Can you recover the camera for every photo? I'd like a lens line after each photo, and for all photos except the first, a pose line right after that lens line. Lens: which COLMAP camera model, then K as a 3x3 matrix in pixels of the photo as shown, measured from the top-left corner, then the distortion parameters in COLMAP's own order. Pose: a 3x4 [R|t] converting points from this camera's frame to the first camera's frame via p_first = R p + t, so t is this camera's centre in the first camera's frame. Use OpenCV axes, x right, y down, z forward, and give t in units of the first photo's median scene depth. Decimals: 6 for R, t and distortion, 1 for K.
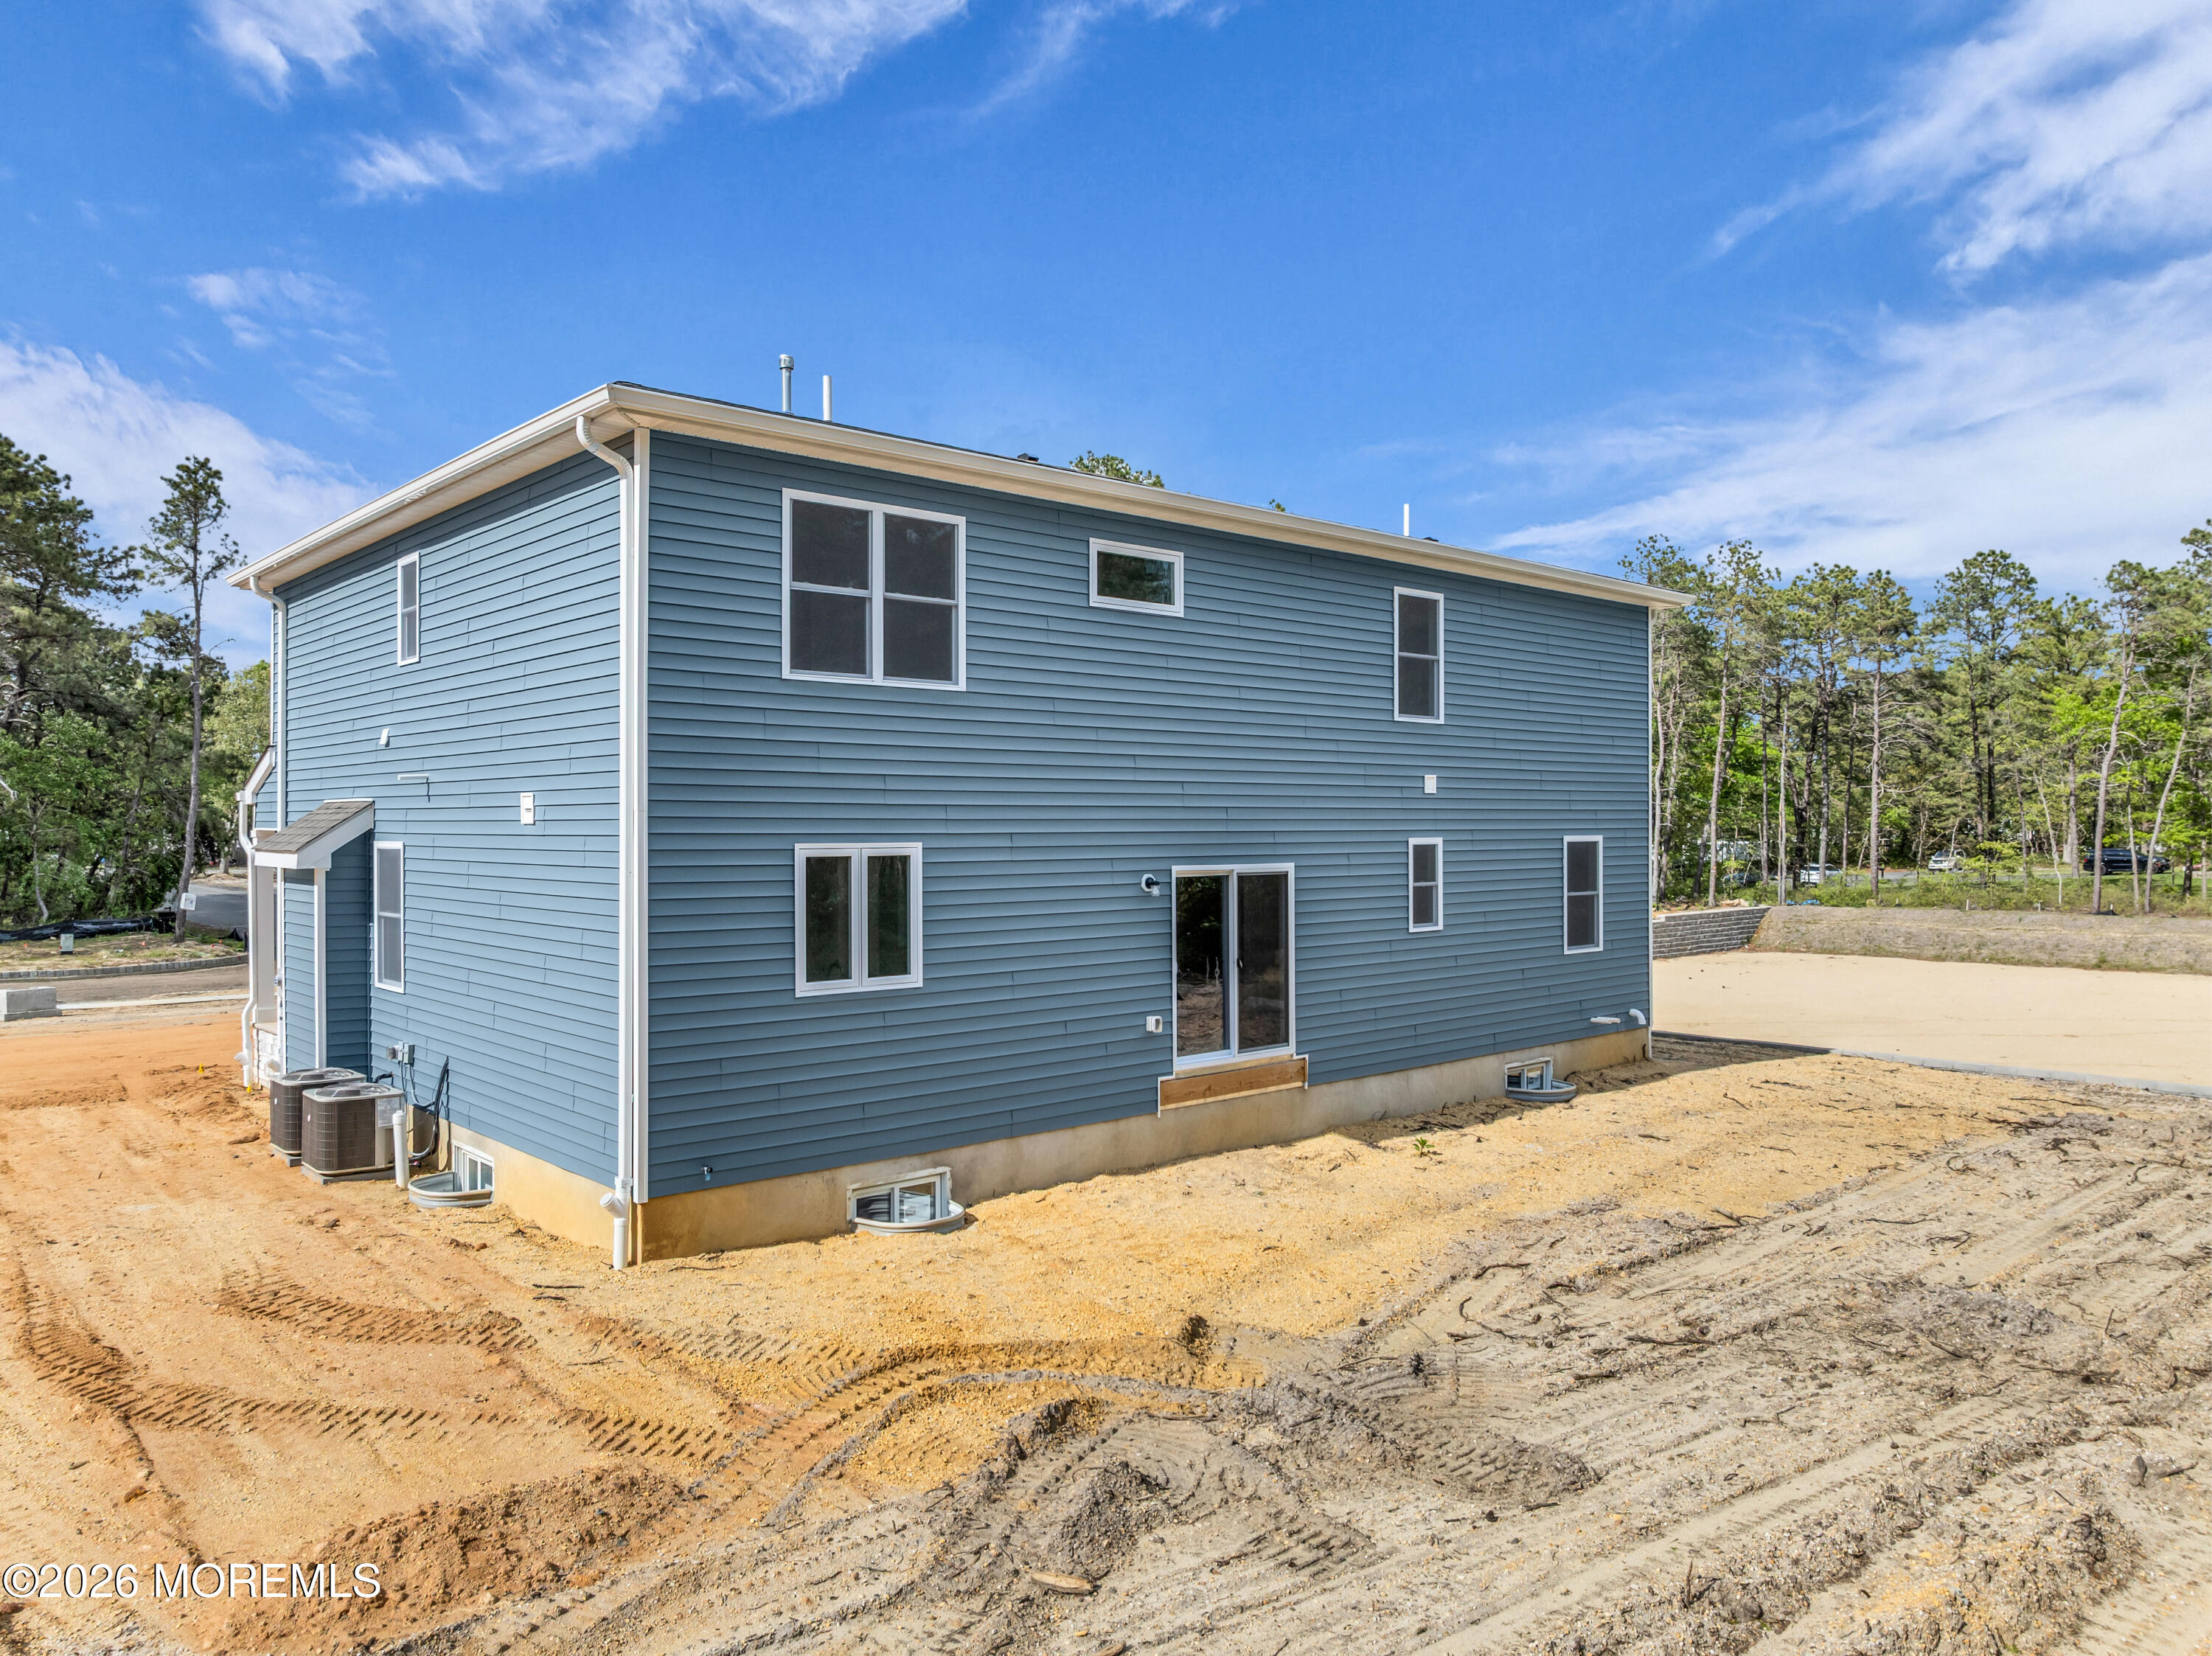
lens RADIAL K [[1517.4, 0, 1060.3], [0, 1517.4, 829.5], [0, 0, 1]] dist [-0.006785, 0.000283]
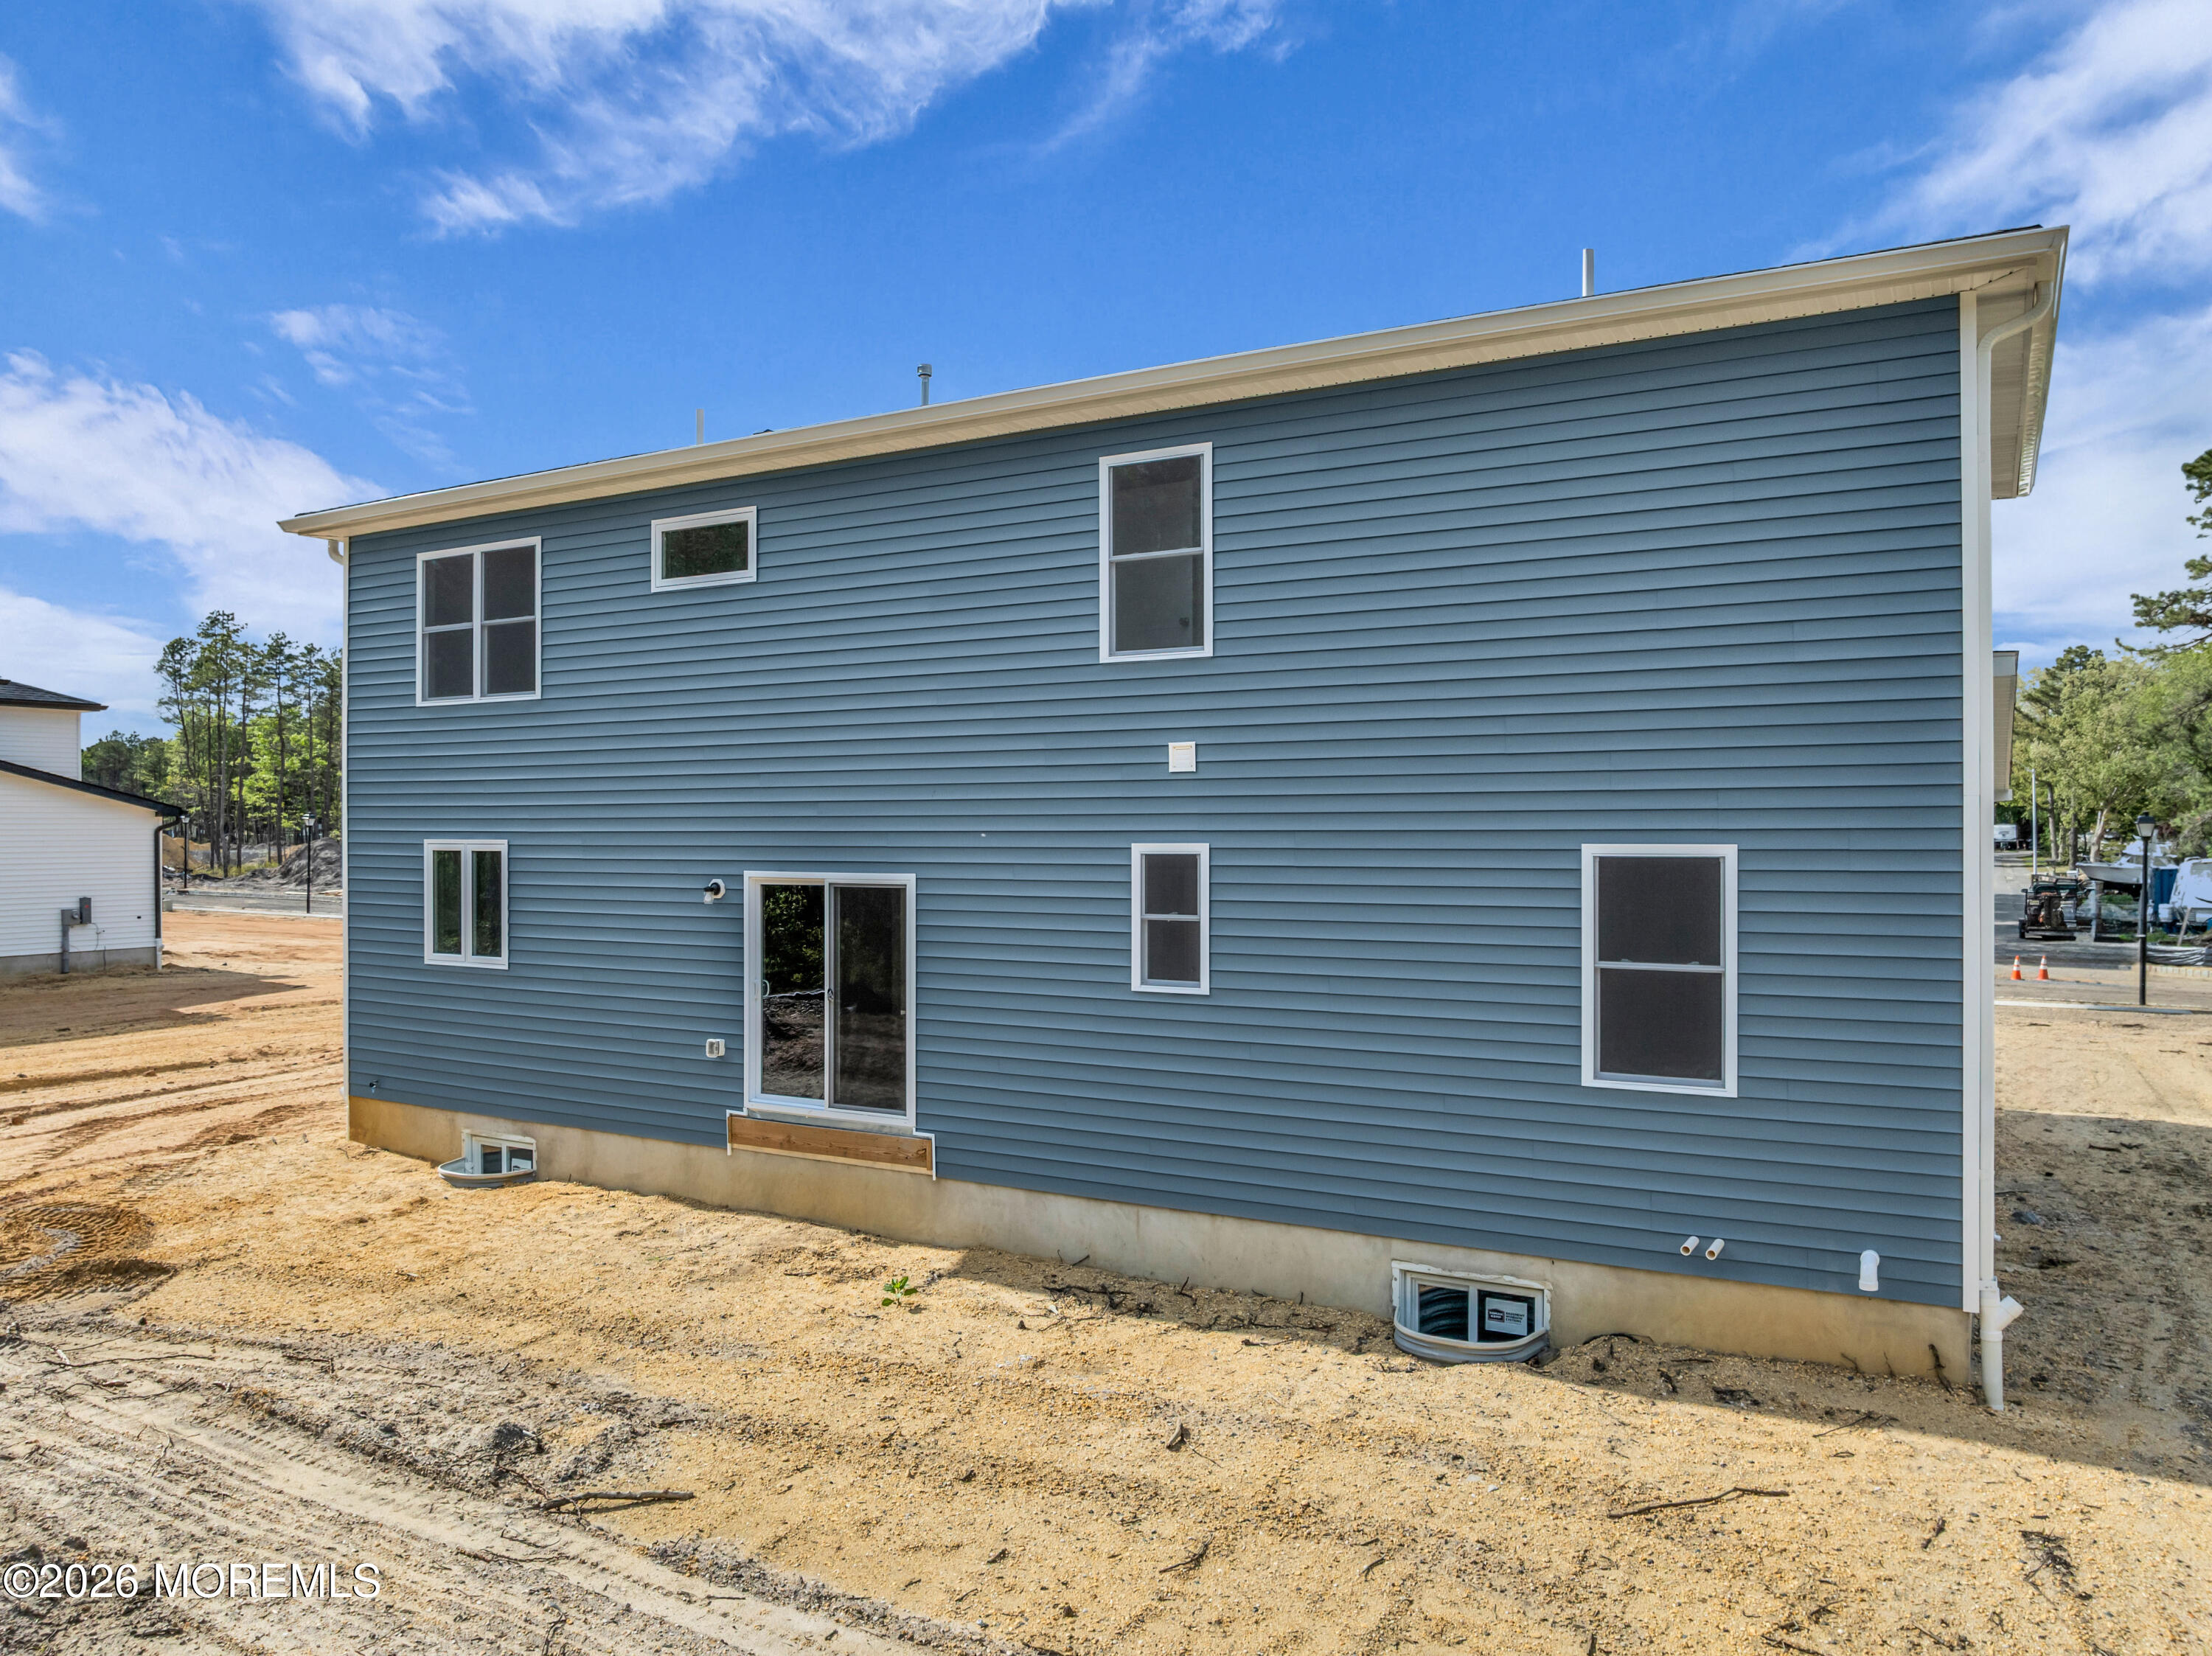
lens RADIAL K [[1579.3, 0, 1104.9], [0, 1579.3, 801.3], [0, 0, 1]] dist [-0.055501, 0.035805]
pose [[0.341386, -0.002757, -0.939919, 0.951391], [0.007403, 0.999973, -0.000245, -0.013502], [0.939894, -0.006875, 0.341397, 0.852758]]
